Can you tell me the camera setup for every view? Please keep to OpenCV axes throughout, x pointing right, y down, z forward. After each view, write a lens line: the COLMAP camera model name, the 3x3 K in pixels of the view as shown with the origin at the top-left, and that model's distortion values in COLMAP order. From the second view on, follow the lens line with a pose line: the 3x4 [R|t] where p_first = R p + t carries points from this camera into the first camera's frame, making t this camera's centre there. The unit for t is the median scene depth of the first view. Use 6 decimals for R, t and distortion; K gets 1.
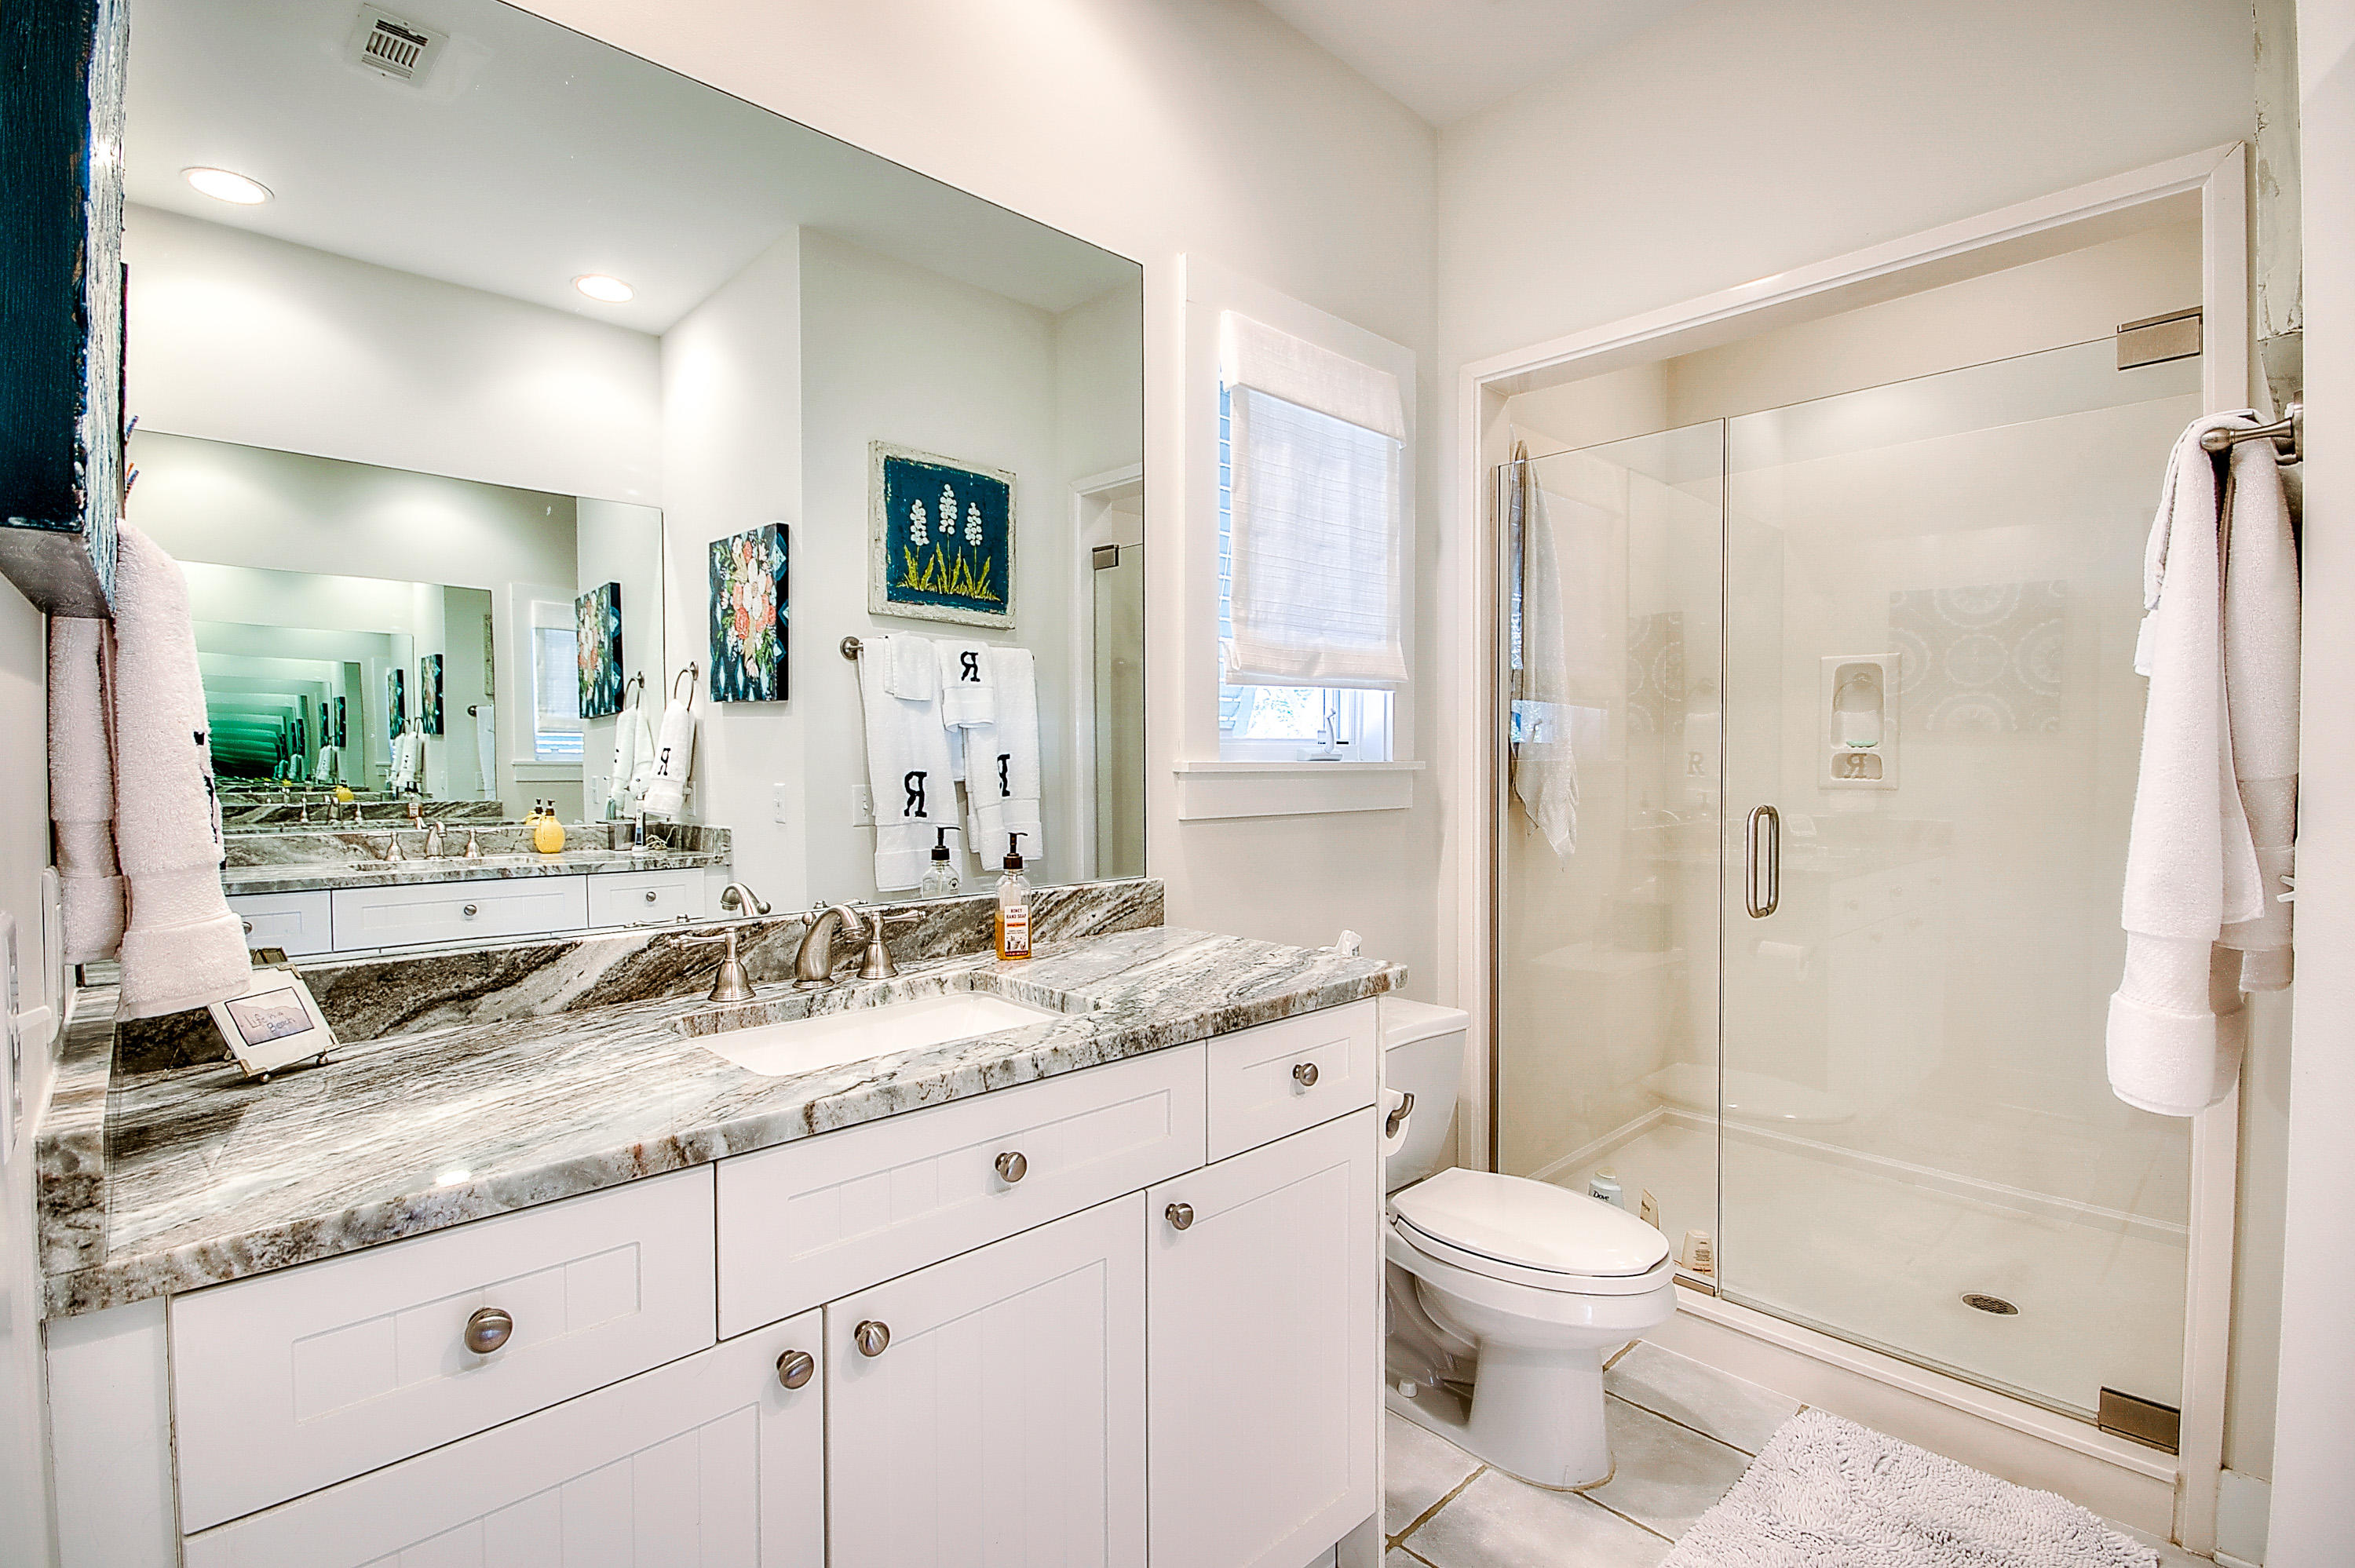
lens RADIAL K [[1093.4, 0, 1186.8], [0, 1093.4, 773.2], [0, 0, 1]] dist [0.010247, 0.000385]
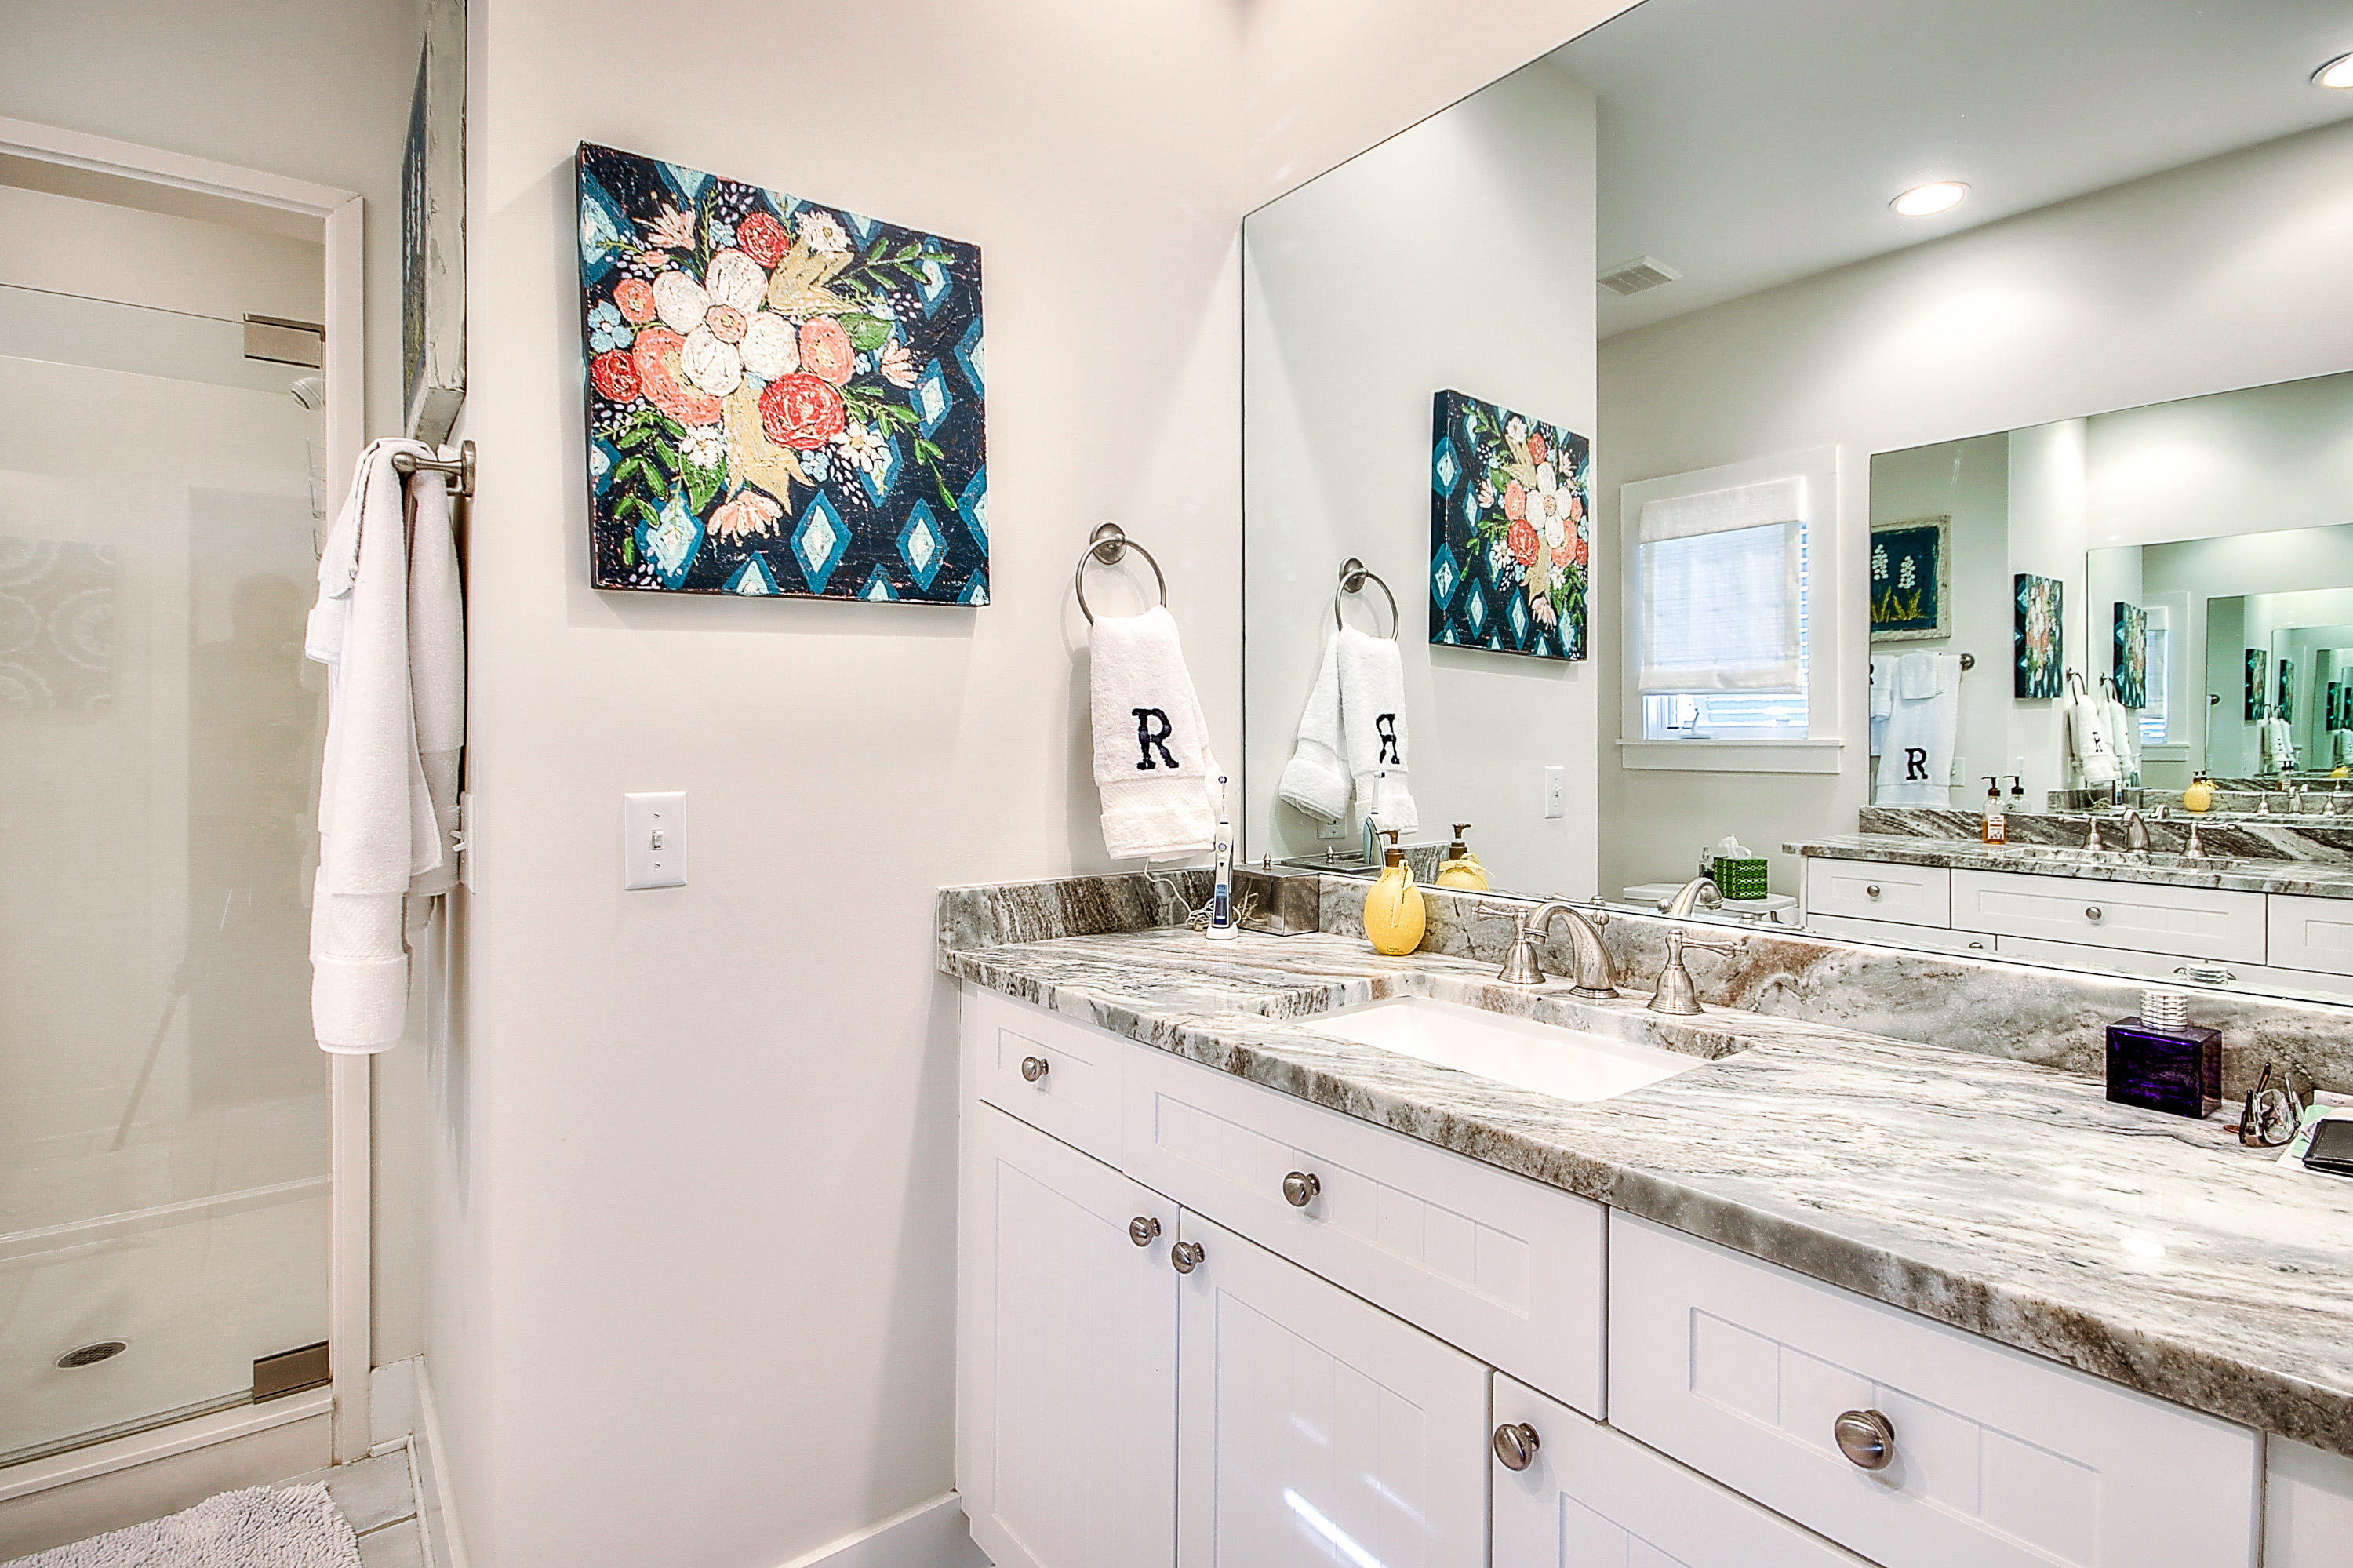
lens RADIAL K [[1110.9, 0, 1135.9], [0, 1110.9, 746.1], [0, 0, 1]] dist [-0.005218, -0.000051]
pose [[0.119308, -0.002713, 0.992854, -0.117273], [0.009778, 0.999951, 0.001557, -0.001007], [-0.992809, 0.009523, 0.119328, 0.119448]]
